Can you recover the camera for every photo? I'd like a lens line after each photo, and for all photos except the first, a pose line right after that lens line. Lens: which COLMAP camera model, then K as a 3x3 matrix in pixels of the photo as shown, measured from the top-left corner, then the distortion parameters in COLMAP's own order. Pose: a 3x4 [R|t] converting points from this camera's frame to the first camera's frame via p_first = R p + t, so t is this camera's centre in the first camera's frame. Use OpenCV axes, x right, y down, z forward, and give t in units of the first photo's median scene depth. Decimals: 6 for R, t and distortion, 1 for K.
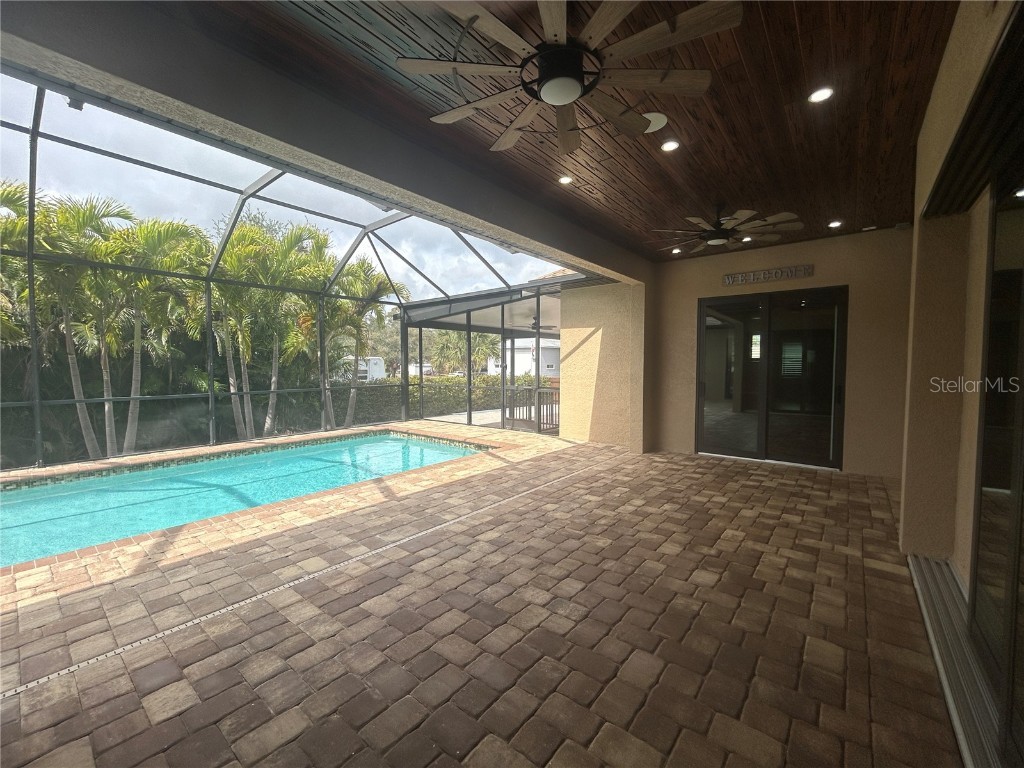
lens RADIAL K [[415.4, 0, 510.5], [0, 415.4, 383.5], [0, 0, 1]] dist [0.003445, -0.000508]
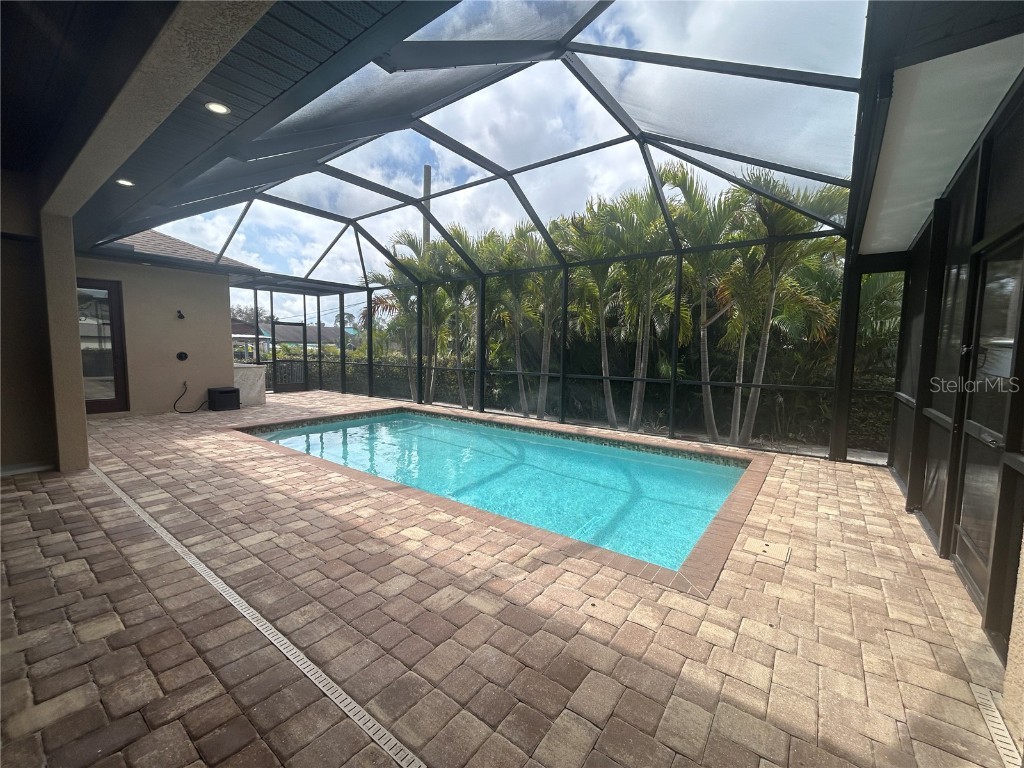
lens RADIAL K [[415.4, 0, 513.7], [0, 415.4, 384.1], [0, 0, 1]] dist [0.003445, -0.000508]
pose [[0.042955, 0.085798, -0.995386, 0.462534], [-0.057583, 0.994862, 0.083268, -0.044949], [0.997416, 0.053740, 0.047675, 1.155230]]
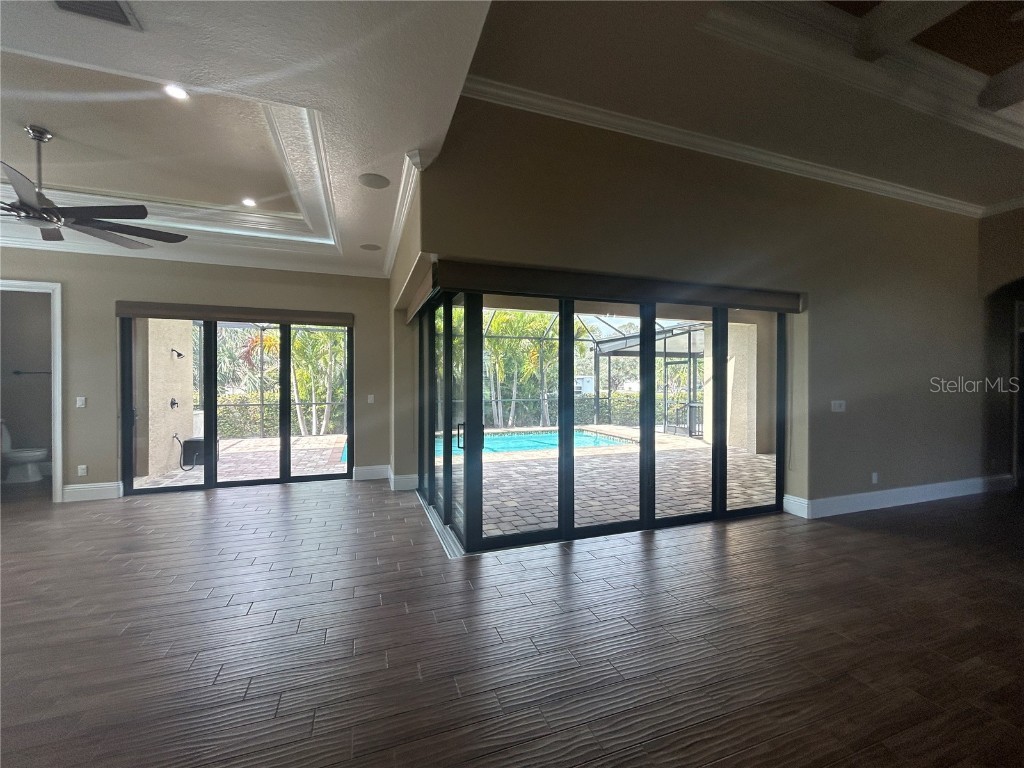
lens RADIAL K [[415.4, 0, 511.2], [0, 415.4, 384.1], [0, 0, 1]] dist [0.003445, -0.000508]
pose [[0.859641, 0.005317, -0.510871, 0.413497], [-0.024109, 0.999254, -0.030168, 0.010571], [0.510330, 0.038250, 0.859128, -0.664010]]
